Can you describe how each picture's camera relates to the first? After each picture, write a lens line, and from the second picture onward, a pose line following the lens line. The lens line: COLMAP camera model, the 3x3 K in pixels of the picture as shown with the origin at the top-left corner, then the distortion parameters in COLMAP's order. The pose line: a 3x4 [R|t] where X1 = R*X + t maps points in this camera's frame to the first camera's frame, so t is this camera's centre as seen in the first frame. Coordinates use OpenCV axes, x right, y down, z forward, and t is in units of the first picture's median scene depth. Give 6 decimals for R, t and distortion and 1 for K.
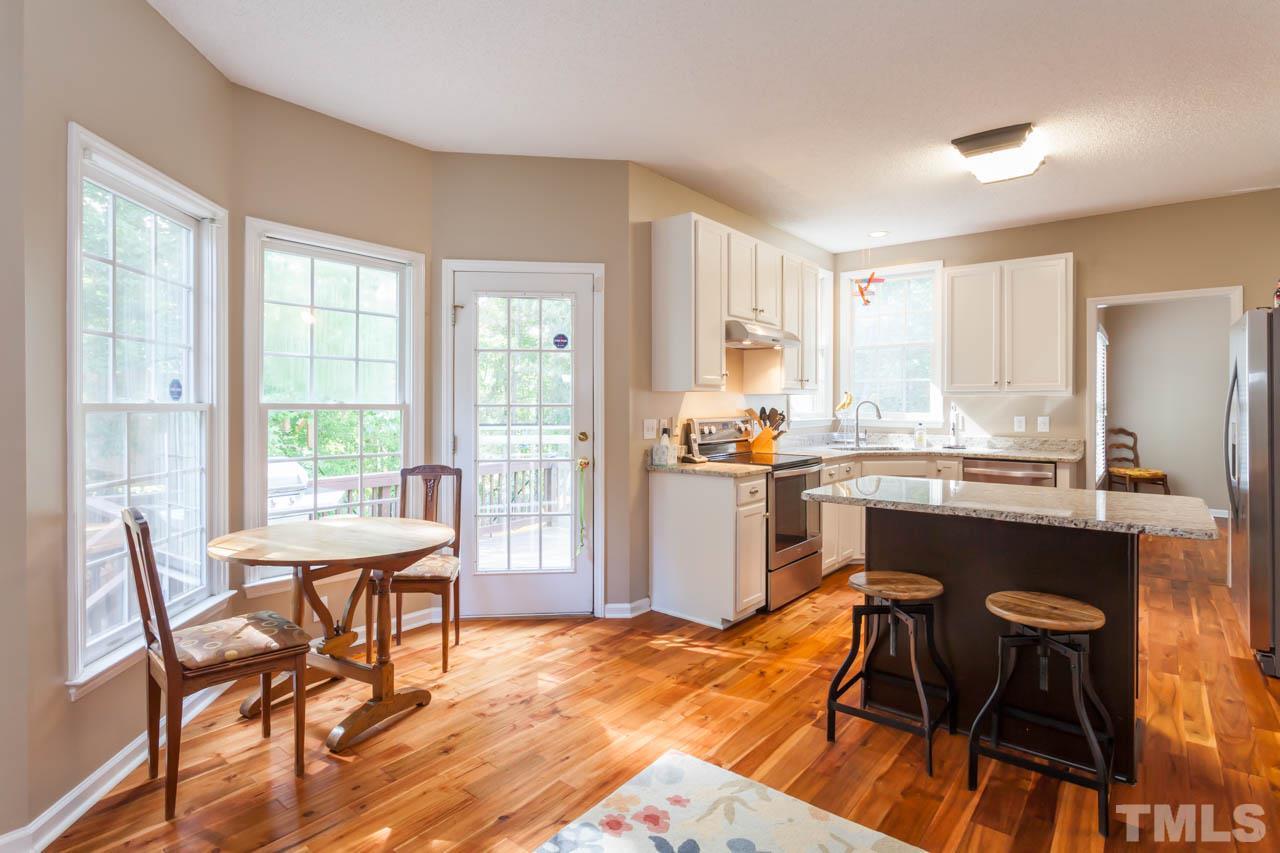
lens RADIAL K [[747.8, 0, 597.6], [0, 747.8, 404.1], [0, 0, 1]] dist [0.004509, 0.001060]
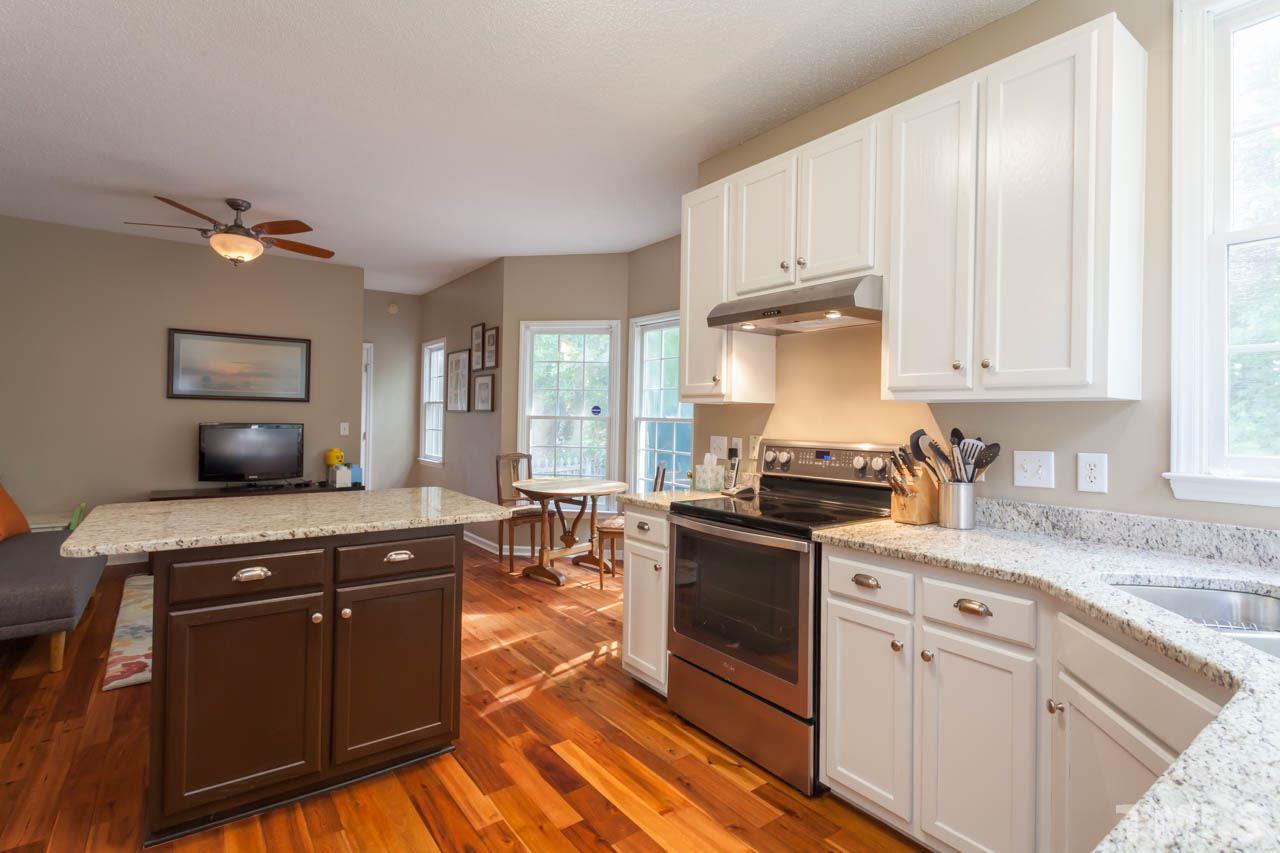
lens RADIAL K [[618.0, 0, 639.4], [0, 618.0, 421.9], [0, 0, 1]] dist [-0.005806, -0.000172]
pose [[-0.283878, -0.003225, -0.958855, 0.640172], [-0.021603, 0.999762, 0.003033, 0.002585], [0.958617, 0.021575, -0.283880, 0.904317]]
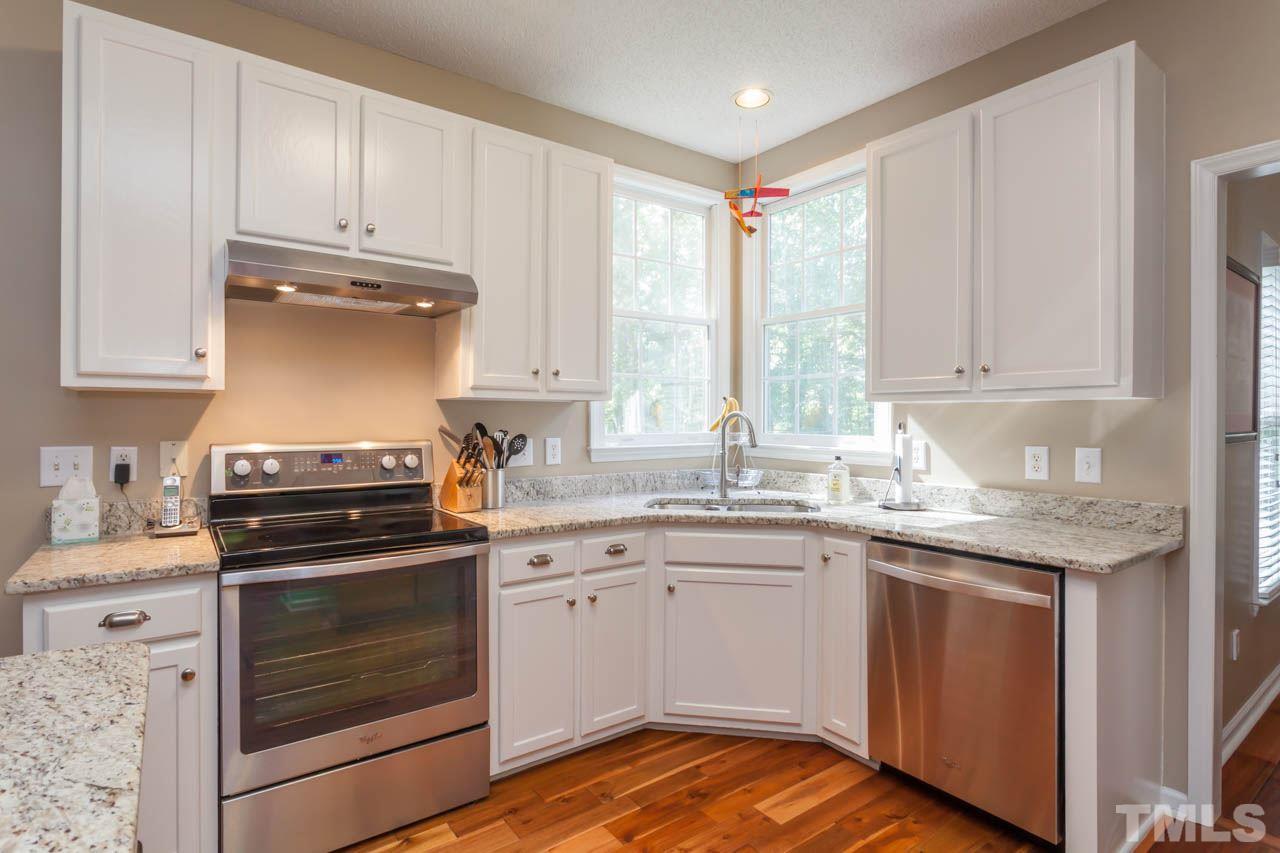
lens RADIAL K [[652.5, 0, 640.0], [0, 652.5, 426.5], [0, 0, 1]] dist [-0.003708, -0.000552]
pose [[0.960293, 0.005888, -0.278933, 0.455708], [-0.004014, 0.999965, 0.007289, 0.002207], [0.278966, -0.005880, 0.960283, 0.566016]]
